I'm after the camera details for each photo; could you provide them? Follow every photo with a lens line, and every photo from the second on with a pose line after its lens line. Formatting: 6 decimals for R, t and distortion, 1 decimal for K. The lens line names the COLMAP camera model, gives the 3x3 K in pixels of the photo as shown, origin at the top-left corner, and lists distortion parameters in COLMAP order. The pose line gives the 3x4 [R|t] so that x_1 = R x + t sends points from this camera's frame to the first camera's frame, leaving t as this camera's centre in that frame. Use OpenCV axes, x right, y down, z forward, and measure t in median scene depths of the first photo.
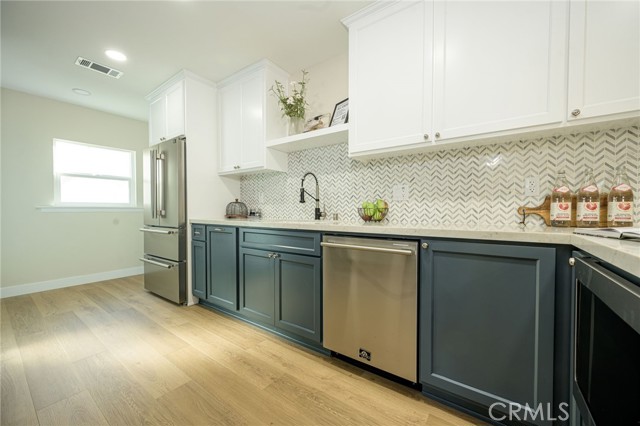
lens RADIAL K [[250.8, 0, 316.6], [0, 250.8, 214.3], [0, 0, 1]] dist [-0.000509, -0.000363]
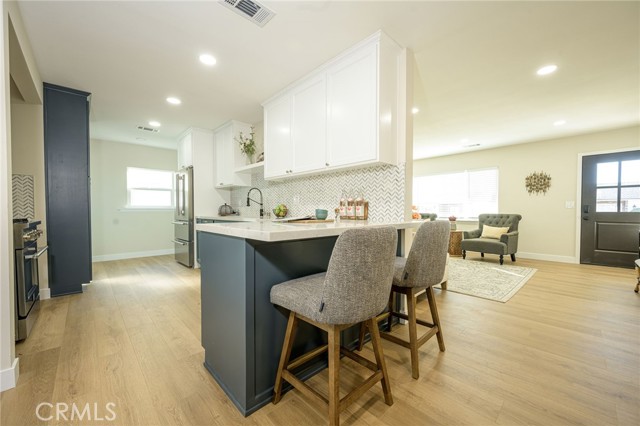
lens RADIAL K [[250.8, 0, 317.8], [0, 250.8, 214.4], [0, 0, 1]] dist [-0.000509, -0.000363]
pose [[0.983690, 0.001433, -0.179864, 0.587374], [-0.001477, 0.999999, -0.000111, 0.007763], [0.179864, 0.000375, 0.983691, -0.483464]]
